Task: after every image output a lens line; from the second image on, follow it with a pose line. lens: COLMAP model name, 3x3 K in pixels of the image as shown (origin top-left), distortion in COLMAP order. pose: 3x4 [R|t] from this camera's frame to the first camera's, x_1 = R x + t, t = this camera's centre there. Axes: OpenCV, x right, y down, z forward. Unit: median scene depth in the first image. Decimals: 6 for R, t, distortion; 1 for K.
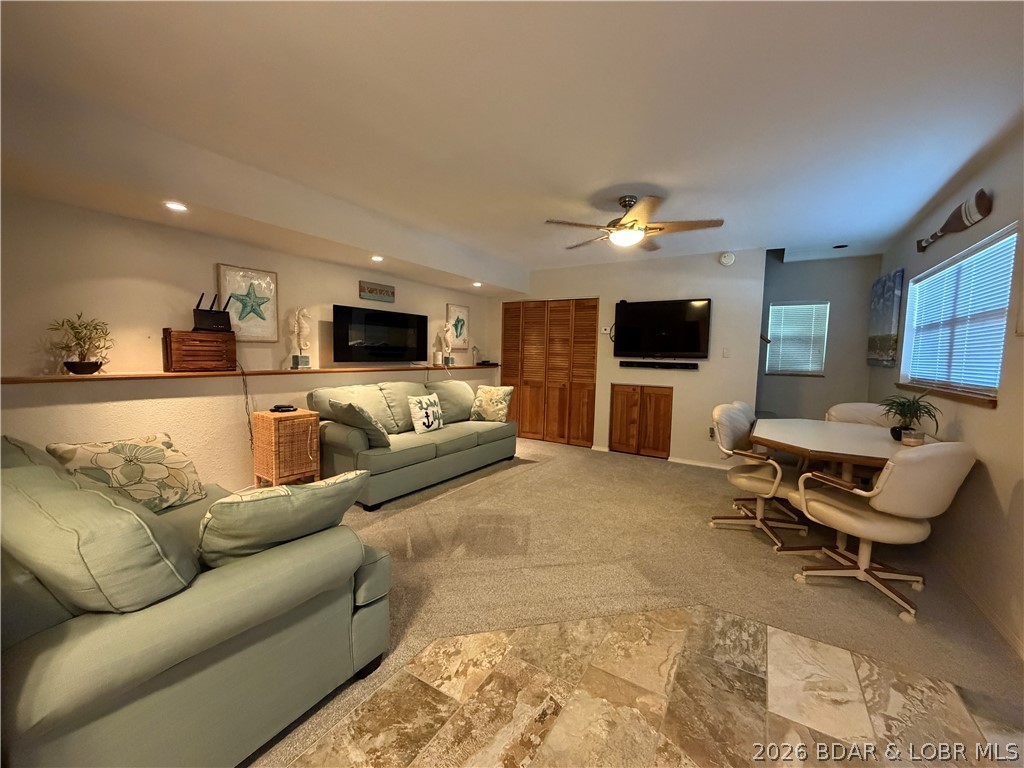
lens RADIAL K [[408.6, 0, 513.6], [0, 408.6, 383.5], [0, 0, 1]] dist [0.004501, -0.000619]
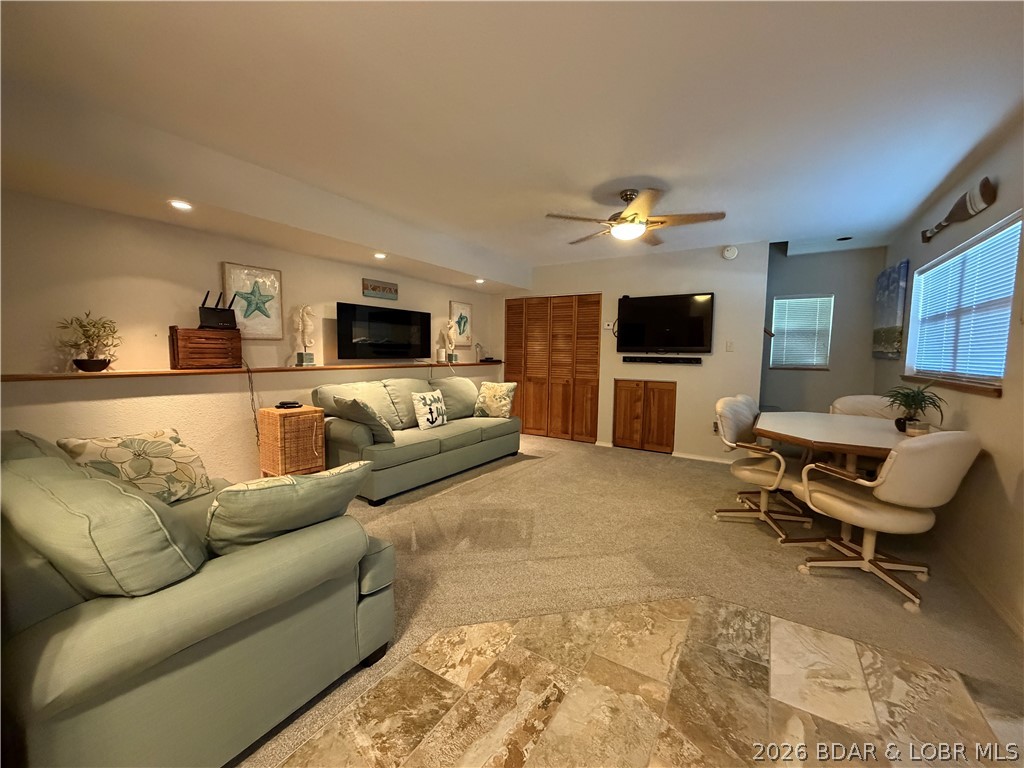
lens RADIAL K [[408.6, 0, 513.8], [0, 408.6, 383.1], [0, 0, 1]] dist [0.004501, -0.000619]
pose [[0.999919, -0.008085, -0.009816, 0.004389], [0.008113, 0.999963, 0.002819, 0.011278], [0.009793, -0.002898, 0.999948, -0.004829]]
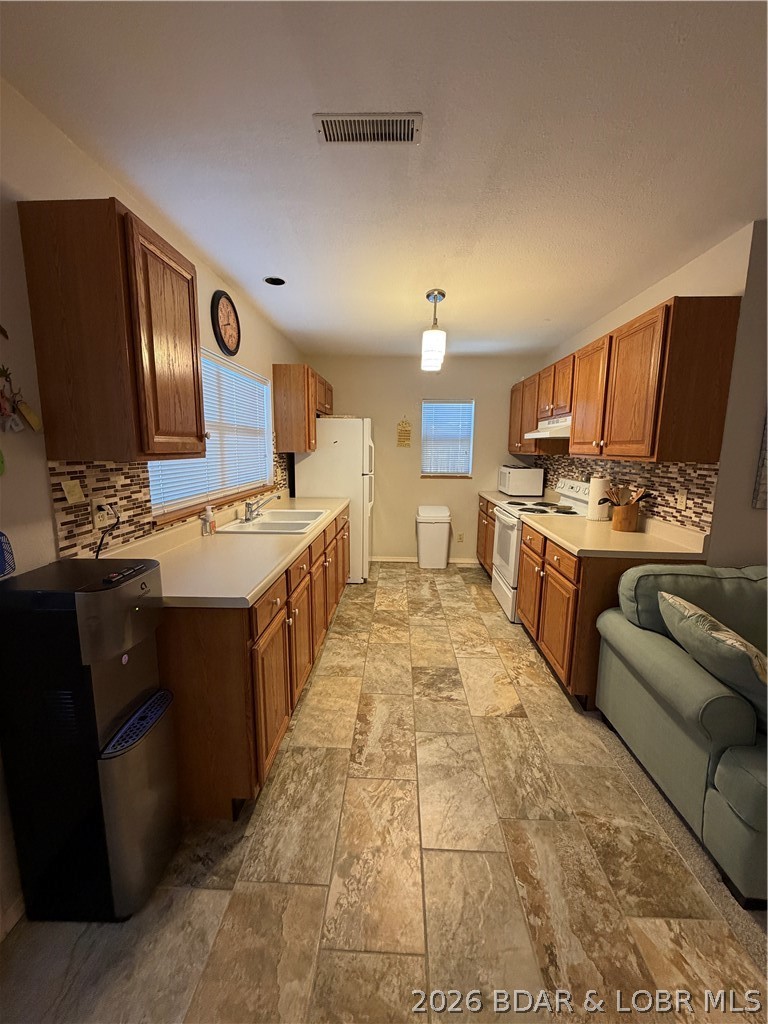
lens RADIAL K [[408.6, 0, 385.2], [0, 408.6, 510.5], [0, 0, 1]] dist [0.004501, -0.000619]
pose [[-0.869991, 0.047345, -0.490789, 0.405630], [-0.064461, 0.975915, 0.208411, -0.119497], [0.488836, 0.212952, -0.845985, 0.751670]]
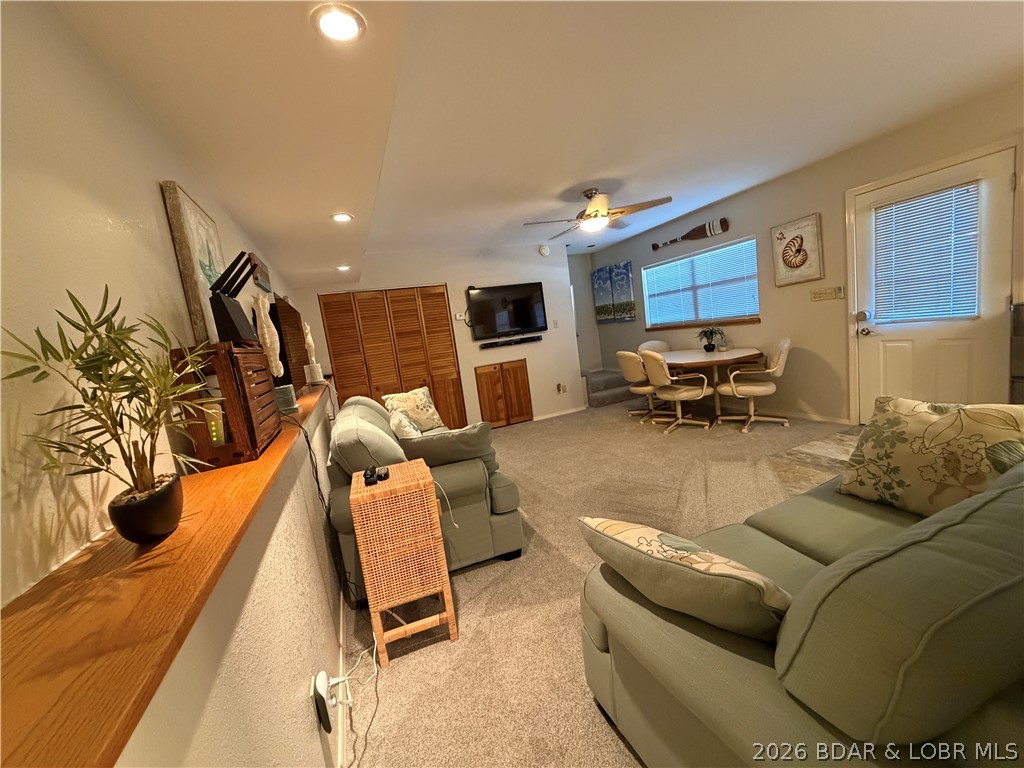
lens RADIAL K [[408.6, 0, 504.2], [0, 408.6, 382.2], [0, 0, 1]] dist [0.004501, -0.000619]
pose [[0.580246, -0.200821, 0.789295, -1.125321], [0.205842, 0.973821, 0.096447, -0.098083], [-0.788000, 0.106507, 0.606393, 0.663781]]
